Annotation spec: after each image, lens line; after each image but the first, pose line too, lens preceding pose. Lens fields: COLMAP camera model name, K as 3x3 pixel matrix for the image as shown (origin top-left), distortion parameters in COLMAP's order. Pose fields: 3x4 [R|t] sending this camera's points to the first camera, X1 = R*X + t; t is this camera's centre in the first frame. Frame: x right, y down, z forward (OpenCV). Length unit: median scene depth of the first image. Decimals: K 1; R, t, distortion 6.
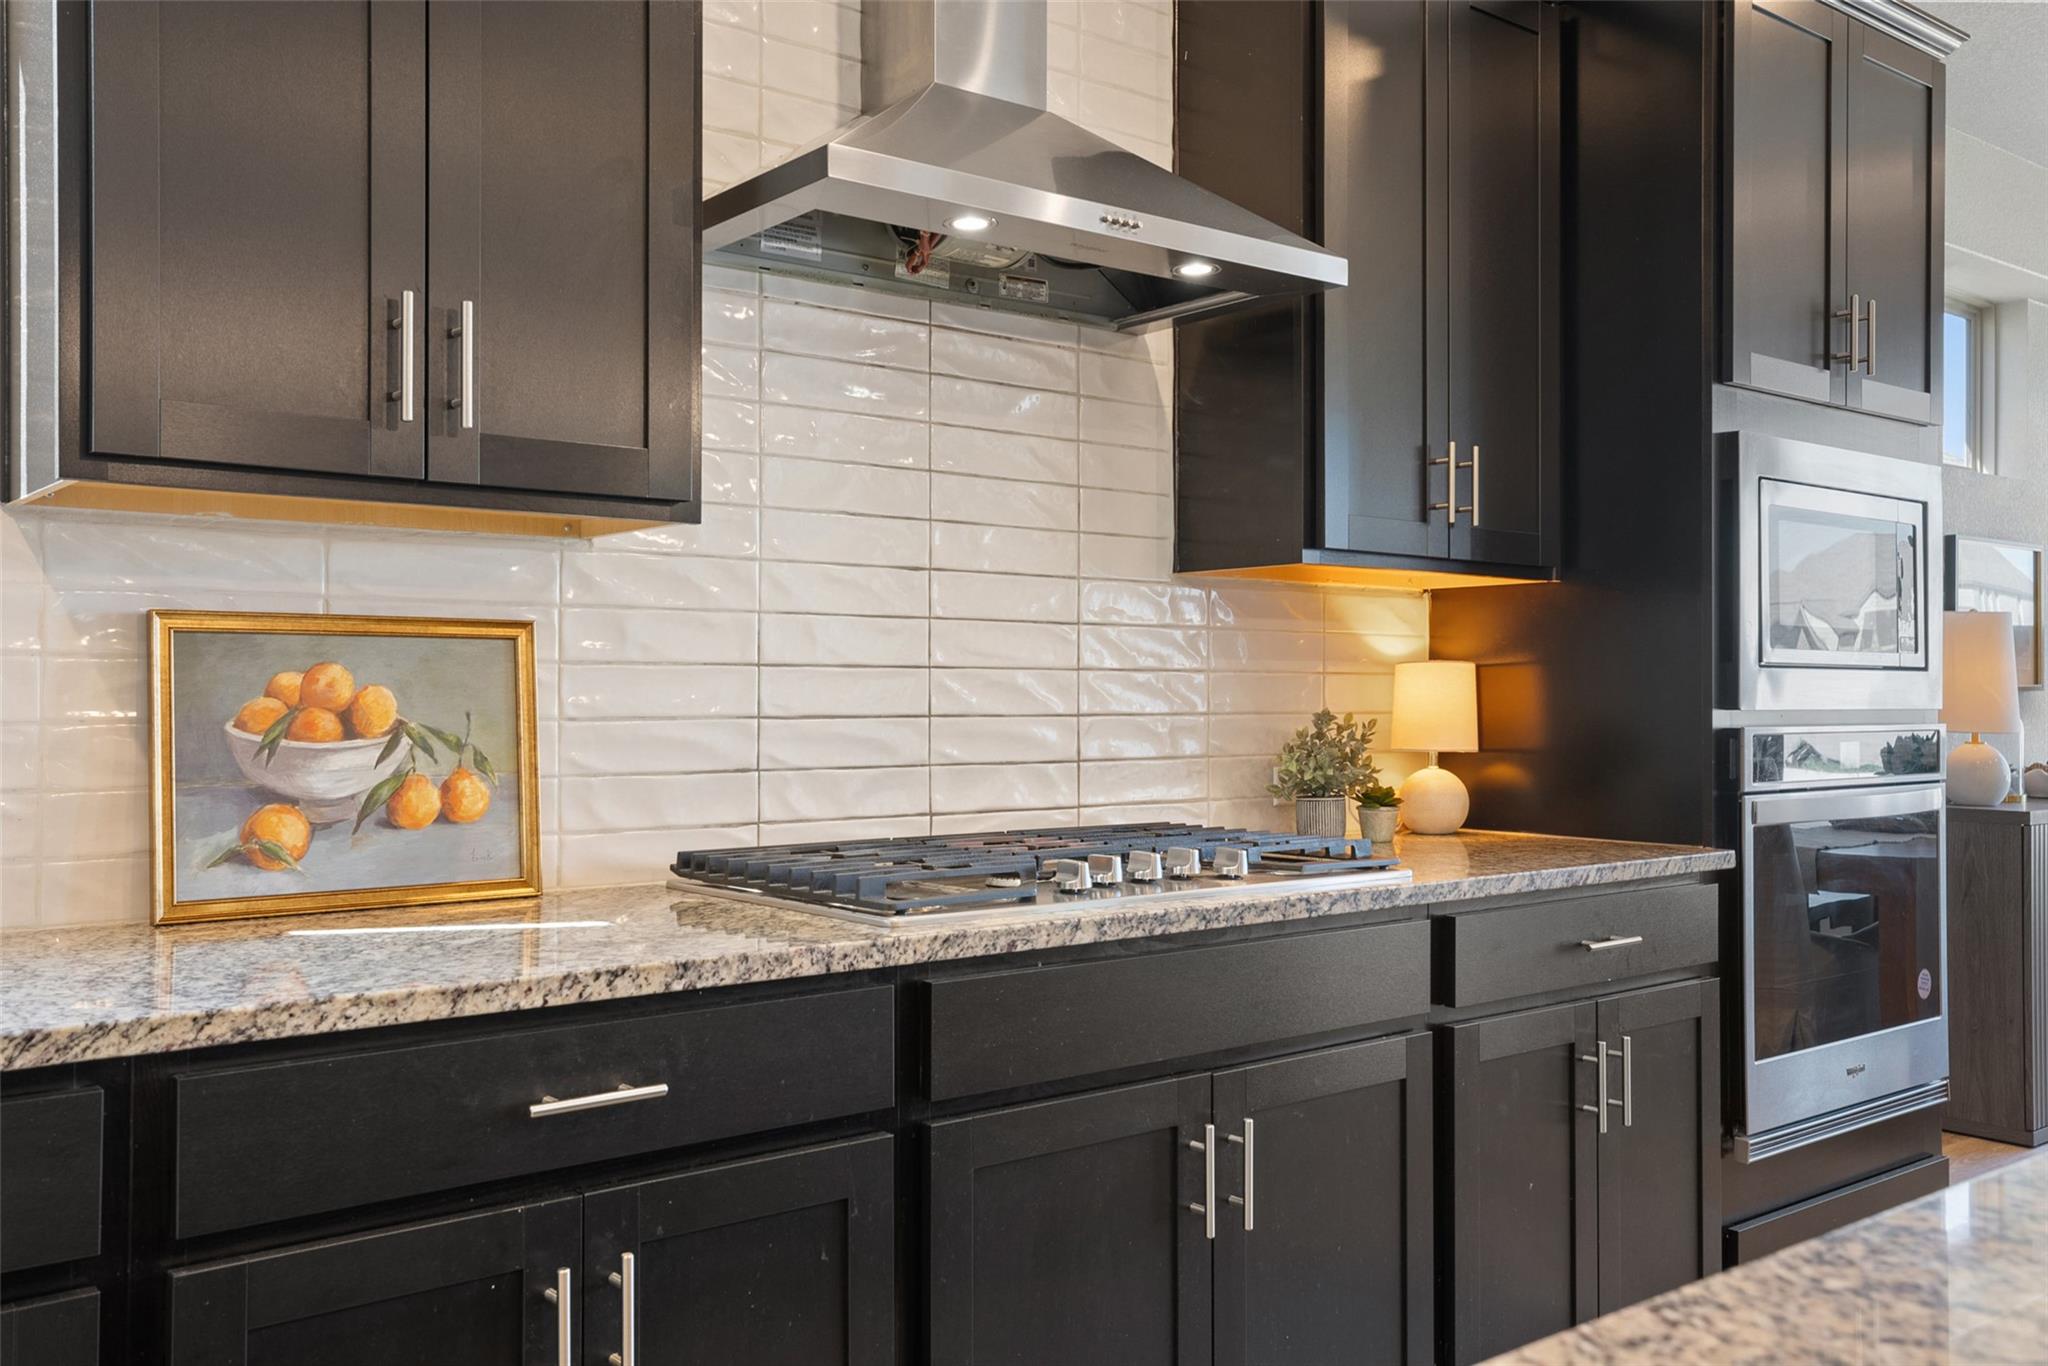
lens RADIAL K [[1789.8, 0, 1061.7], [0, 1789.8, 677.4], [0, 0, 1]] dist [0.010672, 0.036889]
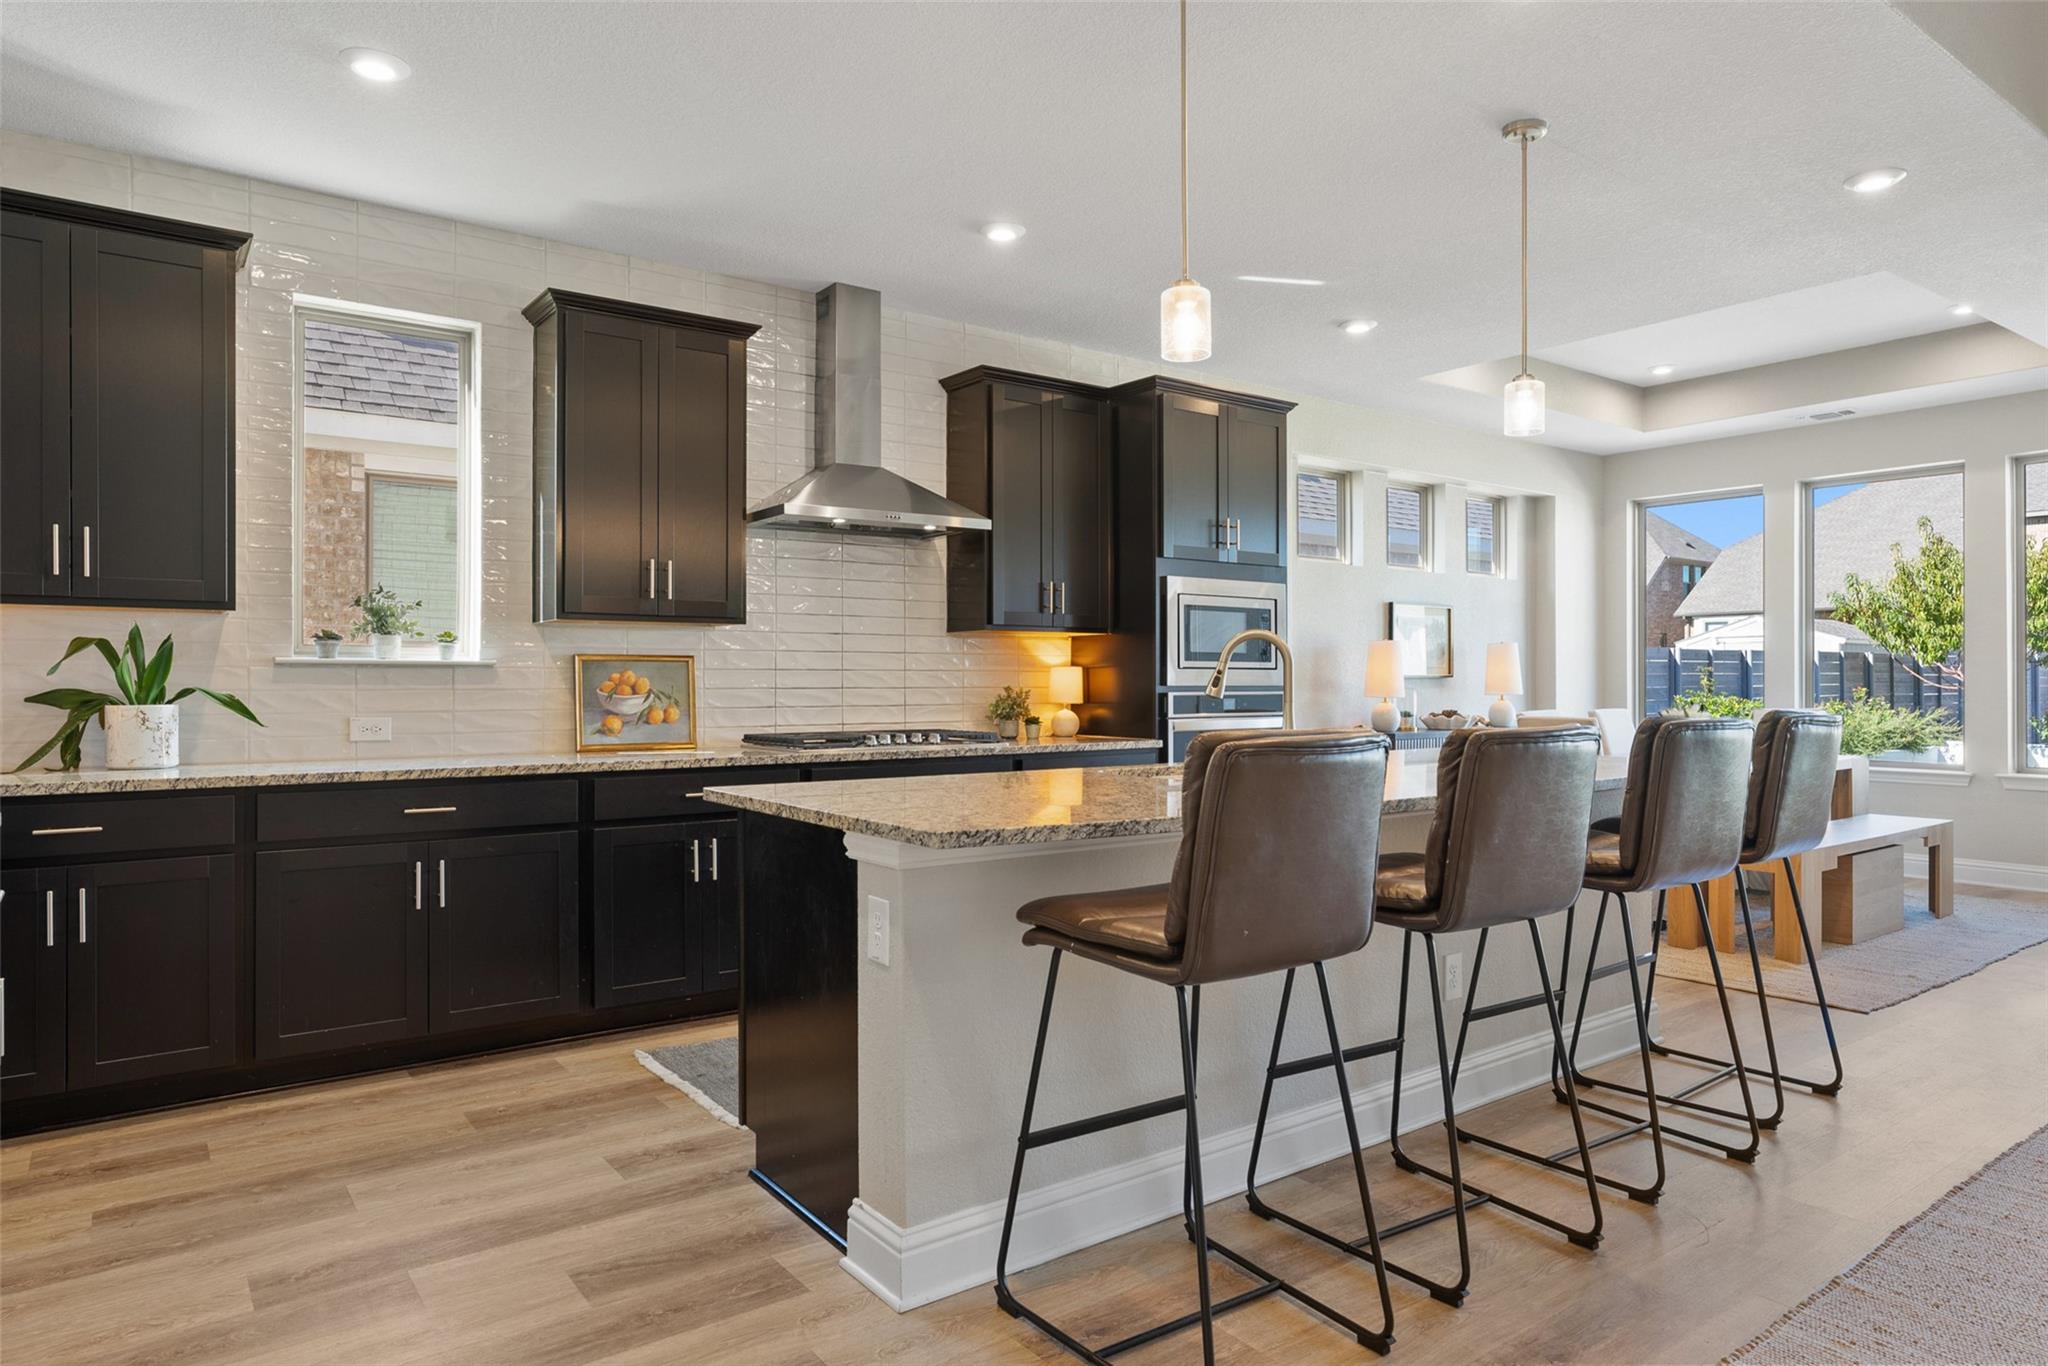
lens RADIAL K [[1224.4, 0, 1031.0], [0, 1224.4, 675.8], [0, 0, 1]] dist [-0.024956, 0.018477]
pose [[0.998469, -0.002482, -0.055255, 0.325304], [0.002750, 0.999985, 0.004781, -0.005366], [0.055243, -0.004926, 0.998461, -0.861703]]
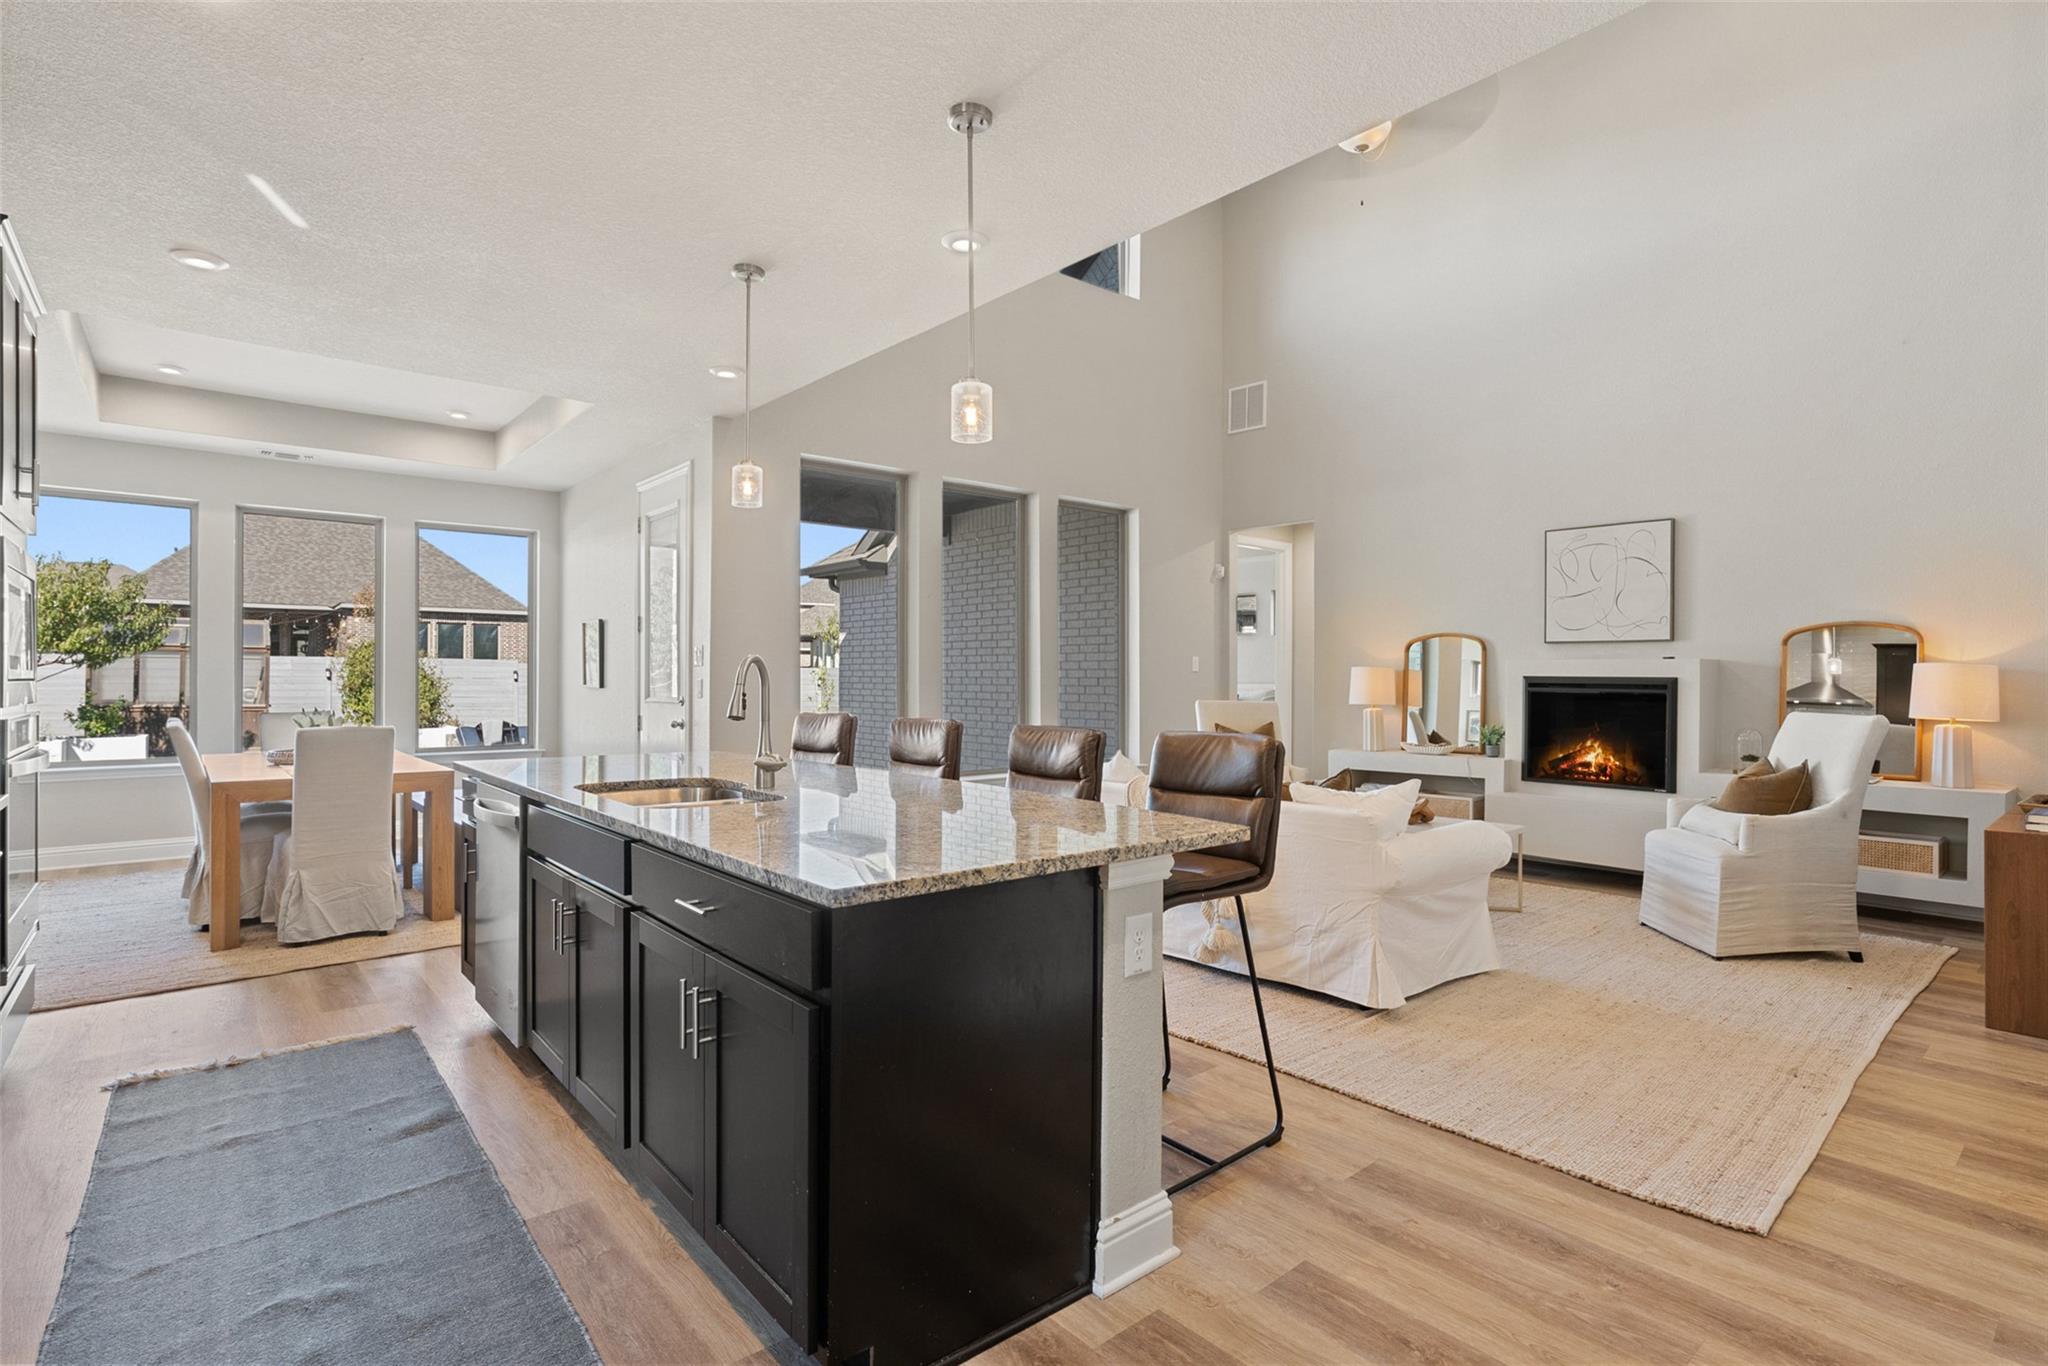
lens RADIAL K [[976.7, 0, 1011.4], [0, 976.7, 677.0], [0, 0, 1]] dist [-0.019066, 0.014093]
pose [[-0.009280, -0.000109, 0.999957, -0.588291], [-0.013066, 0.999915, -0.000012, -0.025509], [-0.999872, -0.013065, -0.009281, 0.111963]]
